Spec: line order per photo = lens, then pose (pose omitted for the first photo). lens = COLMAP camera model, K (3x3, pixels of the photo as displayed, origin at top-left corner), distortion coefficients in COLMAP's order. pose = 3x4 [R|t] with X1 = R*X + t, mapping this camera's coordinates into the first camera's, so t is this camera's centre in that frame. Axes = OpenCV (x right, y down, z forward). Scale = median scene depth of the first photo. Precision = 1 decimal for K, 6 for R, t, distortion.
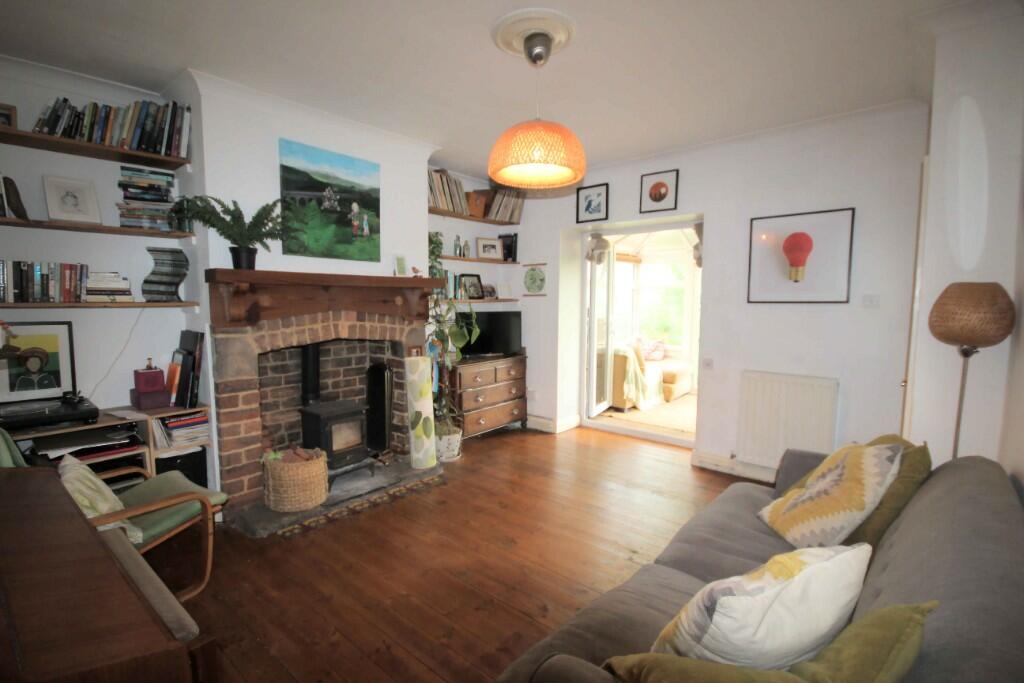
lens RADIAL K [[476.8, 0, 508.4], [0, 476.8, 342.1], [0, 0, 1]] dist [-0.000939, -0.000255]
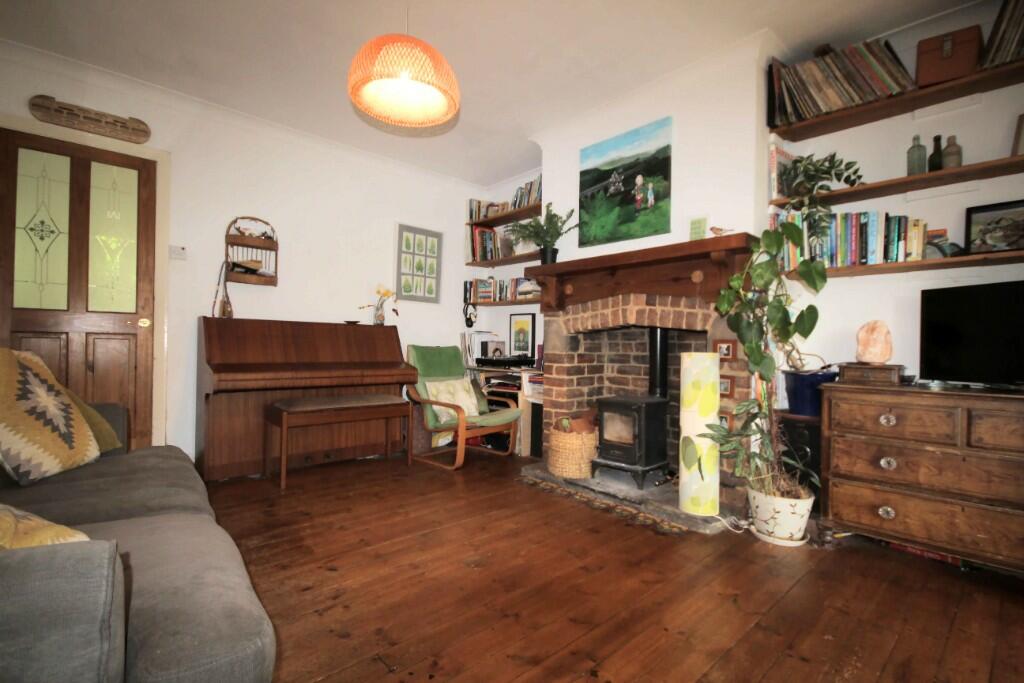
lens RADIAL K [[476.8, 0, 507.9], [0, 476.8, 340.8], [0, 0, 1]] dist [-0.000939, -0.000255]
pose [[-0.141928, -0.014940, -0.989764, 0.619397], [-0.108810, 0.994062, 0.000598, 0.050966], [0.983878, 0.107782, -0.142711, 0.924196]]
